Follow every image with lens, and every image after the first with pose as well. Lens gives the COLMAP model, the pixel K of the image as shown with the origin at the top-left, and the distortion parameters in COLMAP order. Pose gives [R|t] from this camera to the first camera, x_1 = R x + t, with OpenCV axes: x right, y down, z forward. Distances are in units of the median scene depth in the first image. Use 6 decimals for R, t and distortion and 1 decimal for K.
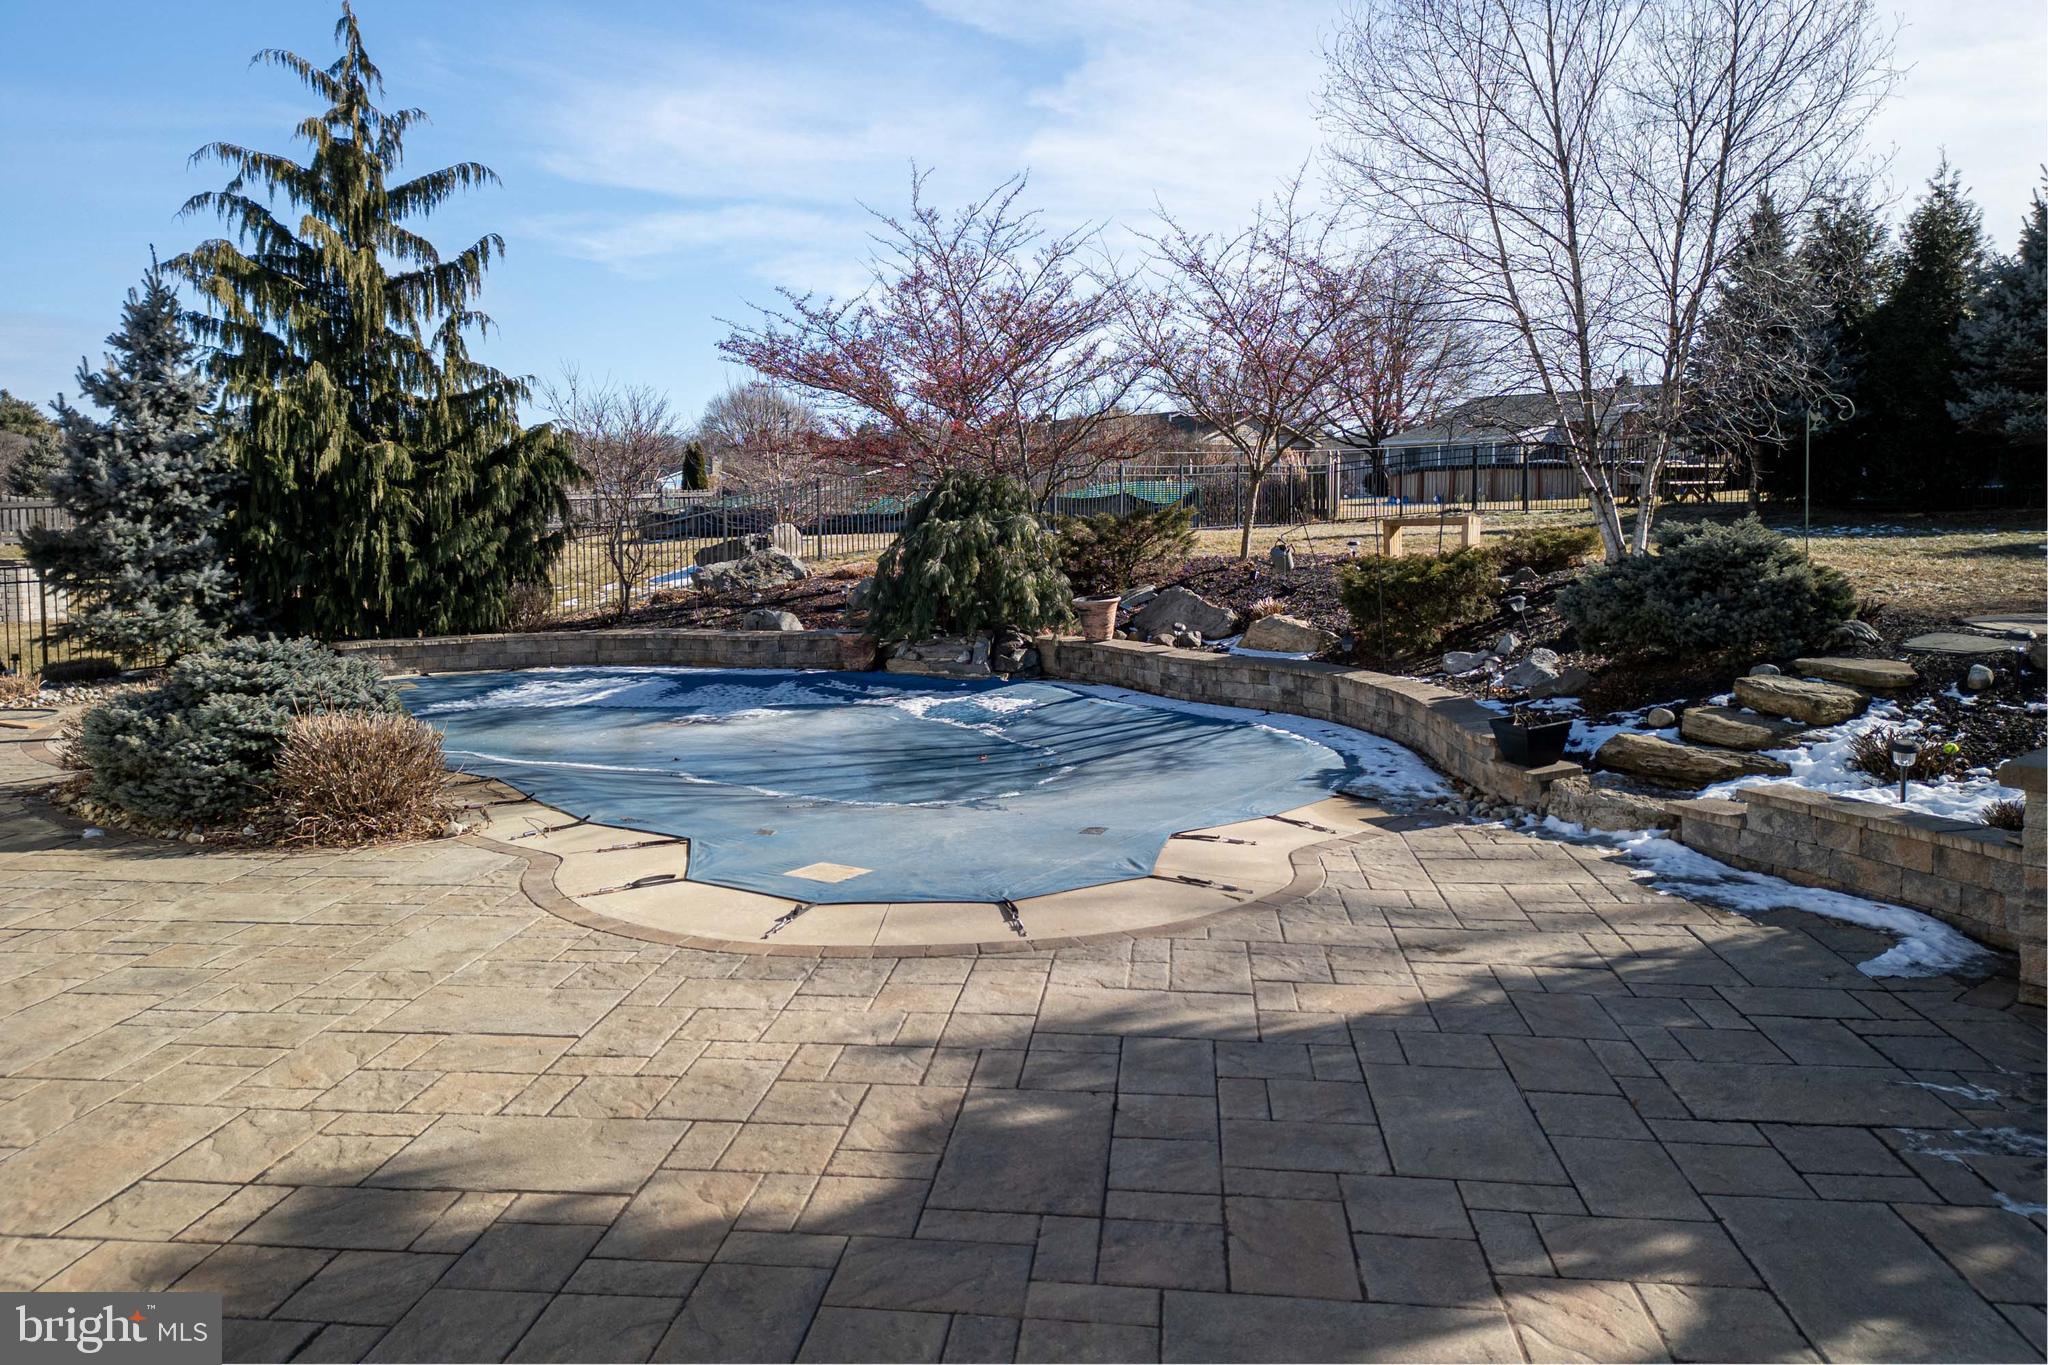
lens RADIAL K [[1411.2, 0, 1023.2], [0, 1411.2, 659.8], [0, 0, 1]] dist [0.035581, -0.025257]
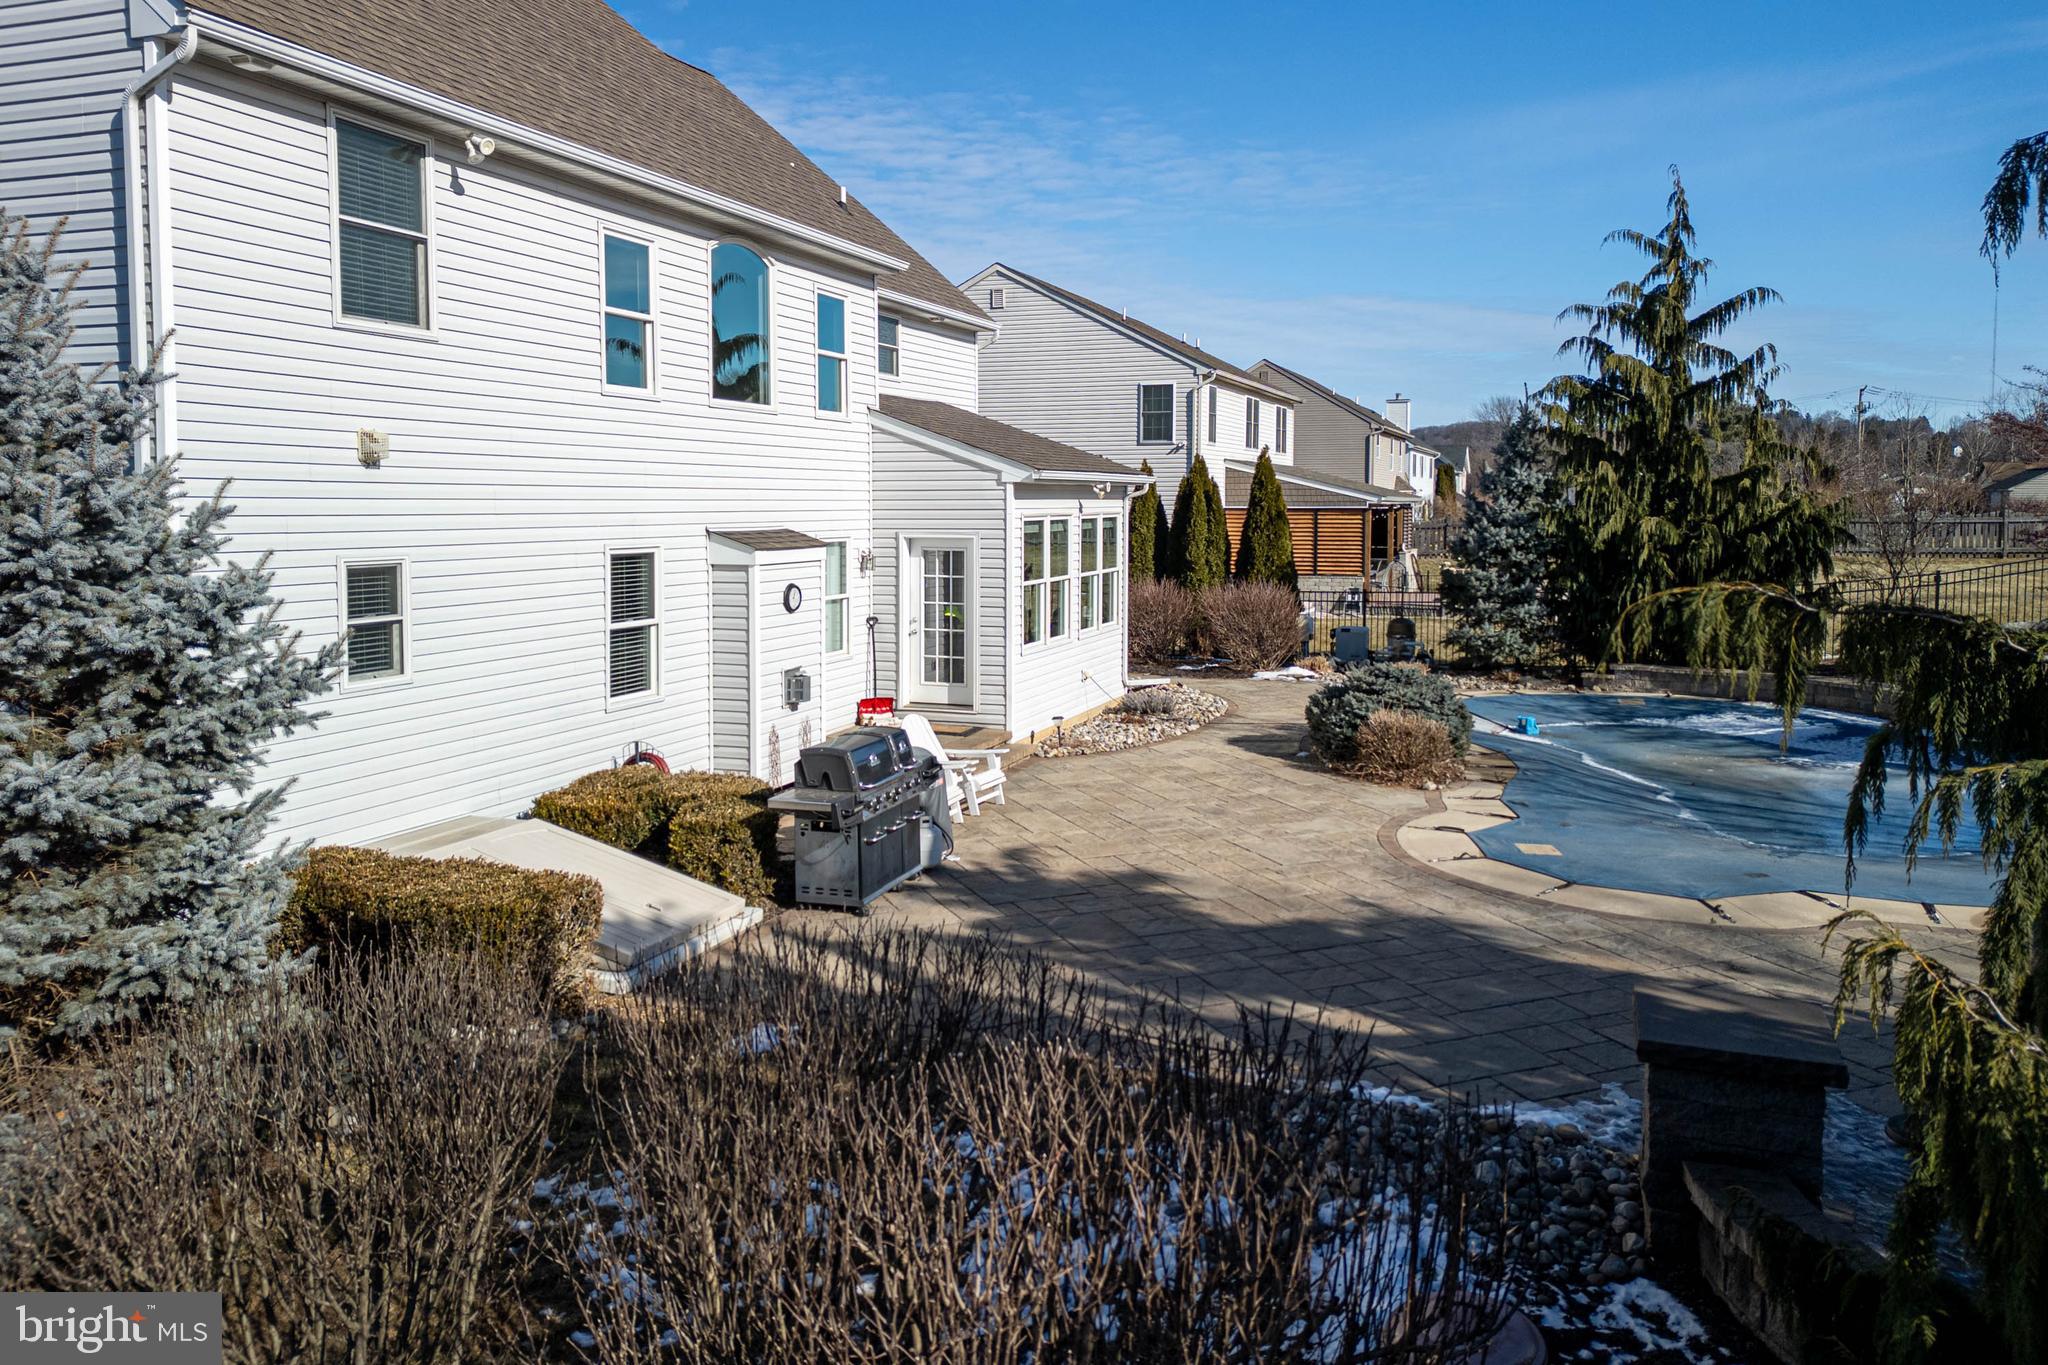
lens RADIAL K [[1411.2, 0, 1019.9], [0, 1411.2, 684.6], [0, 0, 1]] dist [0.035581, -0.025257]
pose [[0.469615, 0.116909, -0.875097, 0.442375], [-0.096523, 0.992051, 0.080735, -0.048728], [0.877579, 0.046553, 0.477166, -0.134041]]
